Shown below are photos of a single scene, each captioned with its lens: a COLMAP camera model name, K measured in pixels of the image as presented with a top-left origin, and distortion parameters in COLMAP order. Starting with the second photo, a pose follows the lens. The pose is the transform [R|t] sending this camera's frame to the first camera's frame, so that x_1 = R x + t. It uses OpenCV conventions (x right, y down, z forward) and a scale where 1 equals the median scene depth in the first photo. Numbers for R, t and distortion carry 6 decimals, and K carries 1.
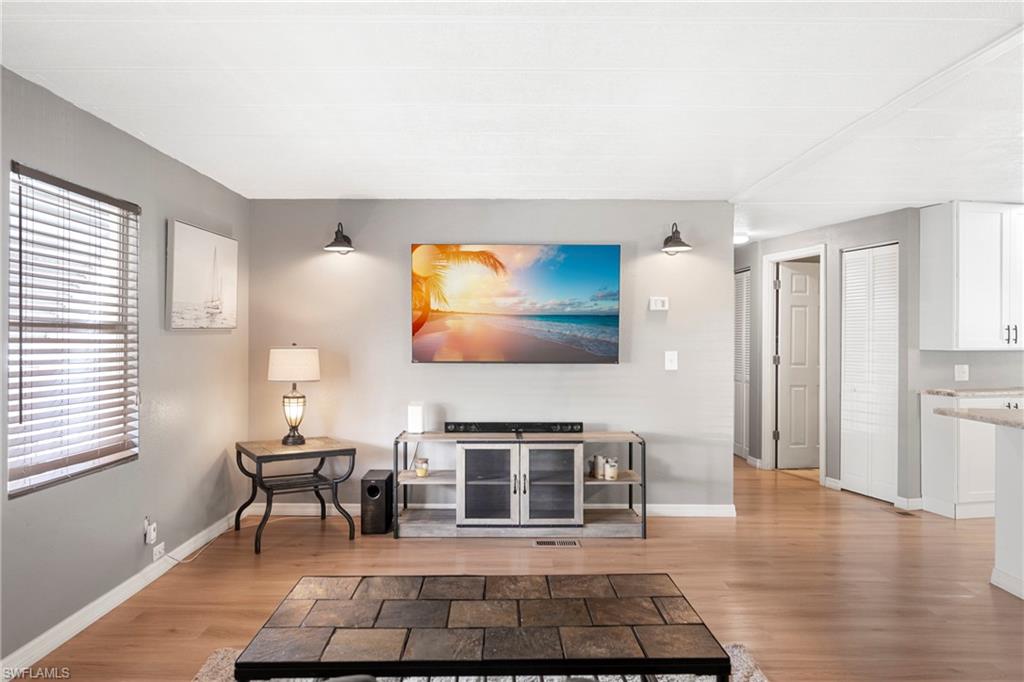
lens RADIAL K [[691.0, 0, 505.7], [0, 691.0, 338.2], [0, 0, 1]] dist [0.008040, -0.002180]
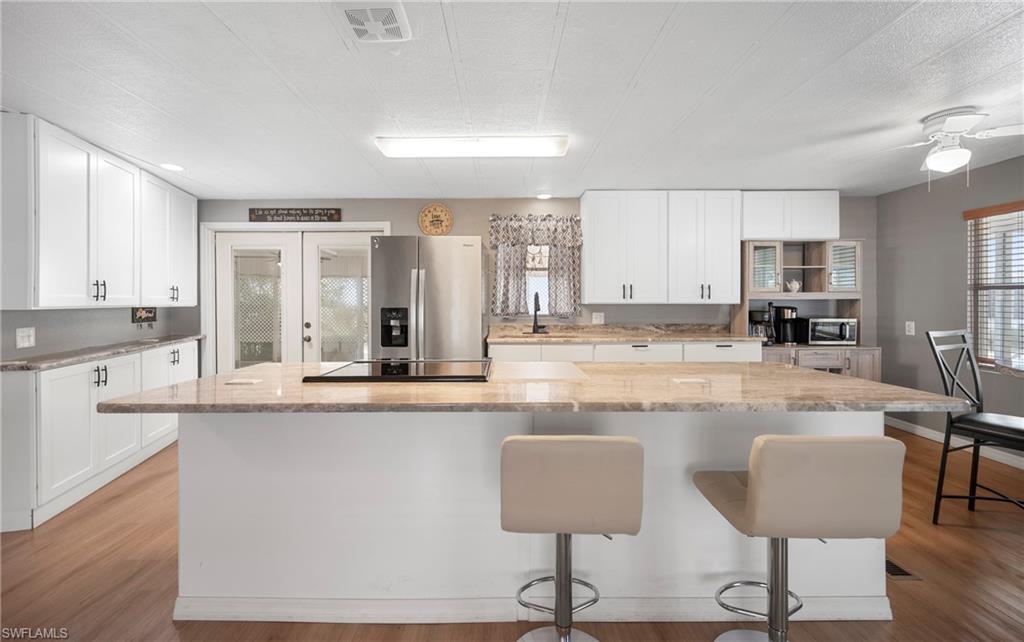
lens RADIAL K [[421.6, 0, 496.0], [0, 421.6, 301.5], [0, 0, 1]] dist [0.001088, -0.000715]
pose [[0.012399, -0.001789, 0.999922, 0.193293], [0.001364, 0.999997, 0.001772, 0.008749], [-0.999922, 0.001342, 0.012402, 0.494860]]
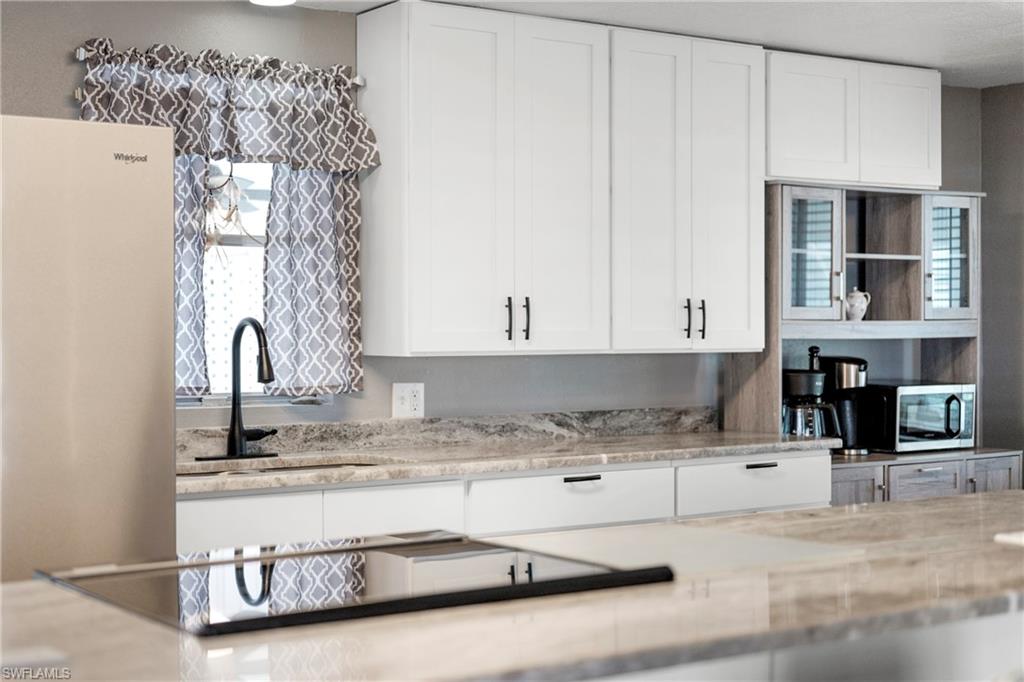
lens RADIAL K [[1567.5, 0, 506.6], [0, 1567.5, 342.6], [0, 0, 1]] dist [0.005529, 0.000000]
pose [[-0.555333, -0.004849, 0.831614, 0.177109], [0.004303, 0.999953, 0.008705, -0.001737], [-0.831617, 0.008413, -0.555286, 0.813322]]
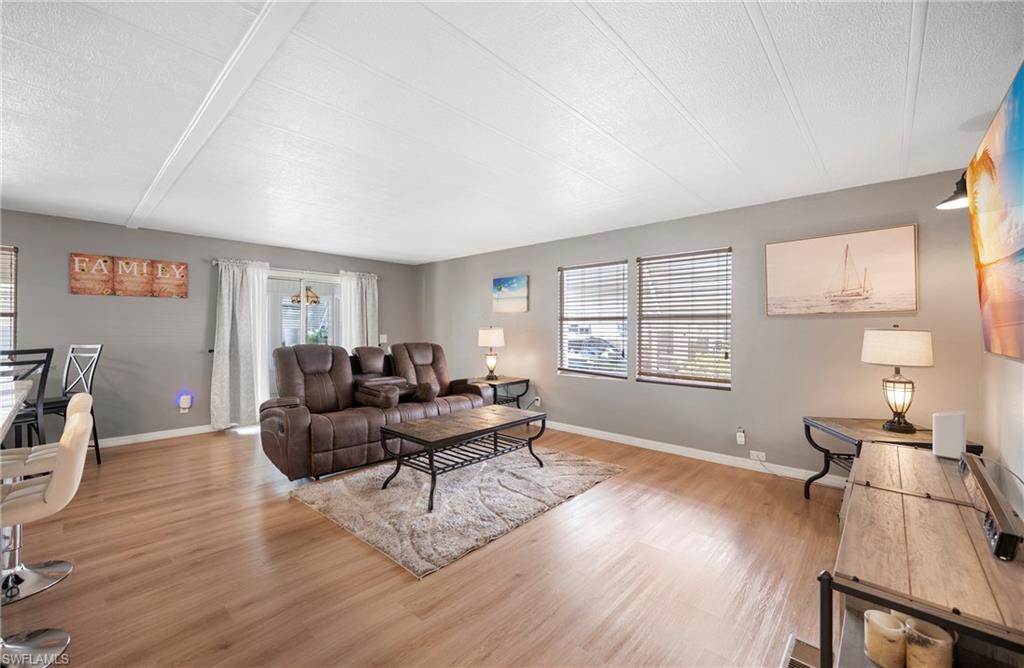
lens RADIAL K [[426.8, 0, 514.3], [0, 426.8, 326.0], [0, 0, 1]] dist [-0.007499, -0.000292]
pose [[-0.681550, -0.006536, -0.731742, 0.453284], [-0.002688, 0.999976, -0.006428, 0.013366], [0.731766, -0.002414, -0.681551, 0.956817]]
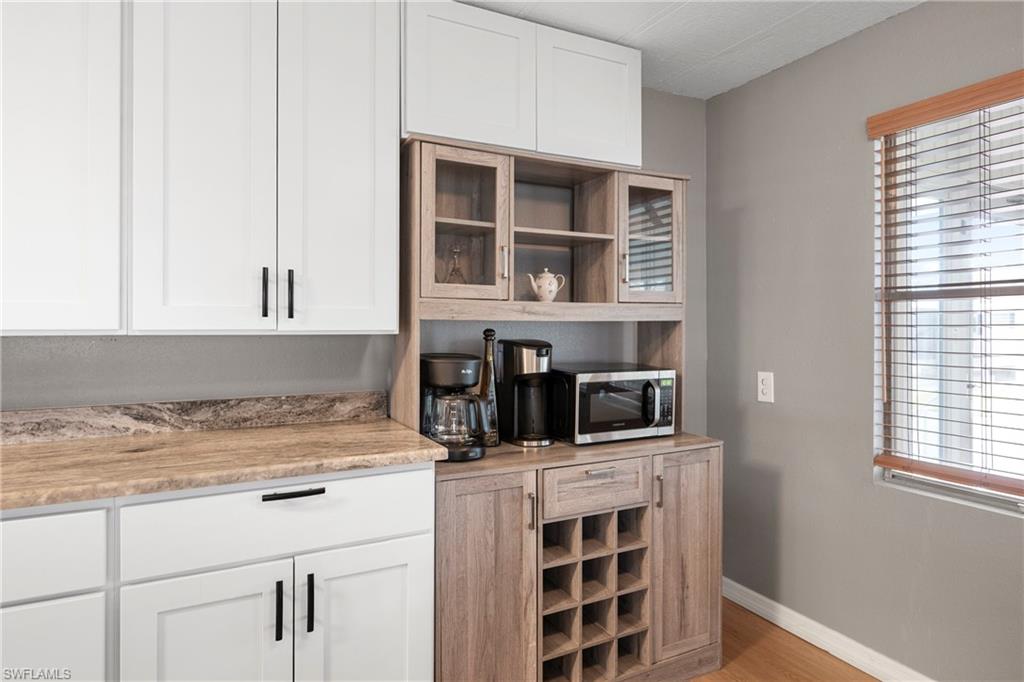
lens RADIAL K [[624.9, 0, 542.4], [0, 624.9, 323.5], [0, 0, 1]] dist [-0.003851, 0.003741]
pose [[-0.478228, 0.004245, 0.878225, 0.627462], [-0.000349, 0.999987, -0.005023, 0.010608], [-0.878235, -0.002709, -0.478221, 0.141118]]
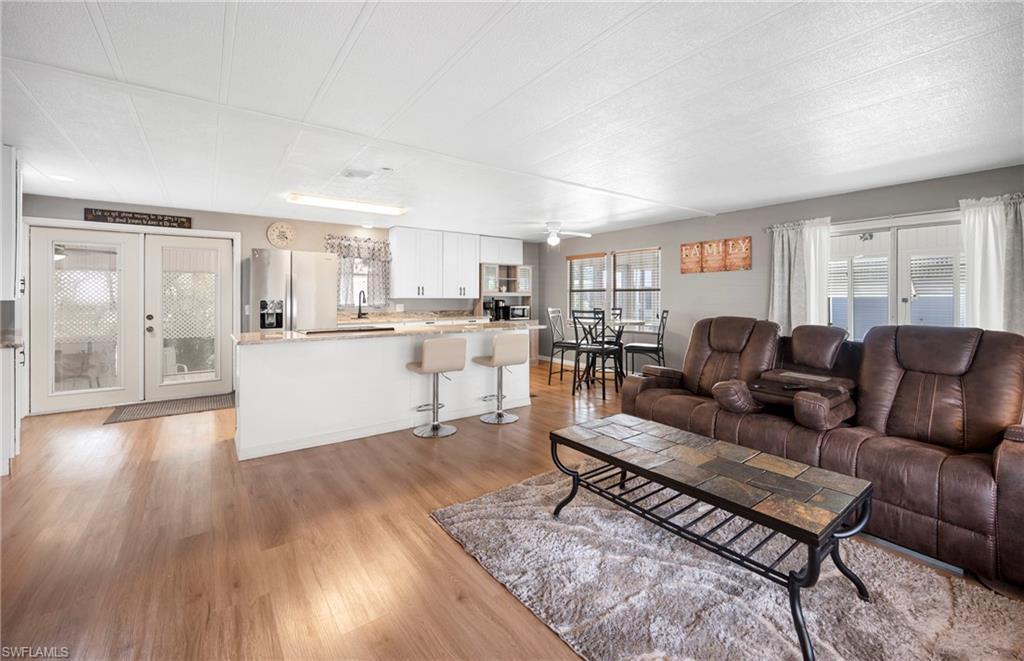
lens RADIAL K [[426.8, 0, 517.8], [0, 426.8, 295.0], [0, 0, 1]] dist [-0.007499, -0.000292]
pose [[-0.595252, 0.005744, 0.803519, -0.251304], [-0.000391, 0.999972, -0.007438, 0.014386], [-0.803539, -0.004741, -0.595233, 0.803773]]
